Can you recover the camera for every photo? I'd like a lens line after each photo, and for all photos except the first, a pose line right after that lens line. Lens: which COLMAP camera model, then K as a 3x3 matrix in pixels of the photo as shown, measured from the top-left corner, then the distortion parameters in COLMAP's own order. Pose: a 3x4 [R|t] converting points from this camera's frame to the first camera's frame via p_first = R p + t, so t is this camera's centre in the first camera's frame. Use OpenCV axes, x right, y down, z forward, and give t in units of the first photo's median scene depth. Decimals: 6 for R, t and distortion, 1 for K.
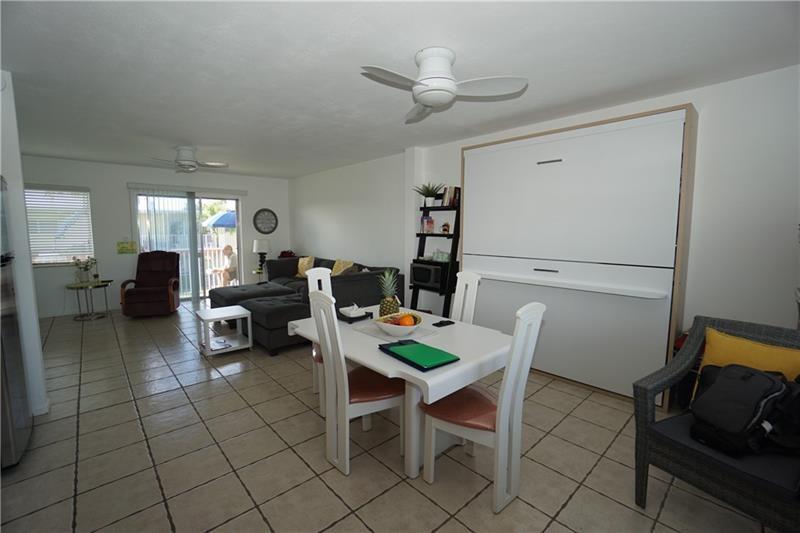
lens RADIAL K [[350.1, 0, 398.6], [0, 350.1, 263.6], [0, 0, 1]] dist [-0.052952, 0.019402]
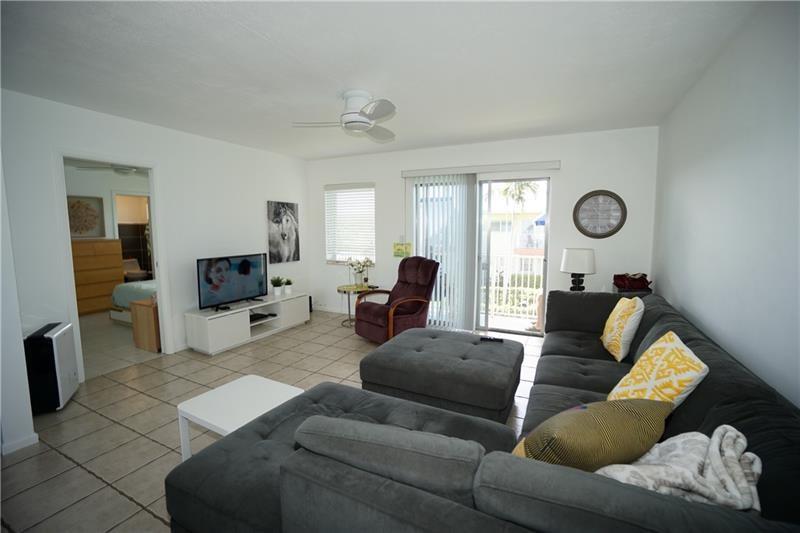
lens RADIAL K [[350.1, 0, 398.6], [0, 350.1, 263.6], [0, 0, 1]] dist [-0.052952, 0.019402]
pose [[0.361318, 0.087917, -0.928289, 0.001719], [-0.092375, 0.994023, 0.058187, -0.062640], [0.927856, 0.064727, 0.367280, 0.670404]]
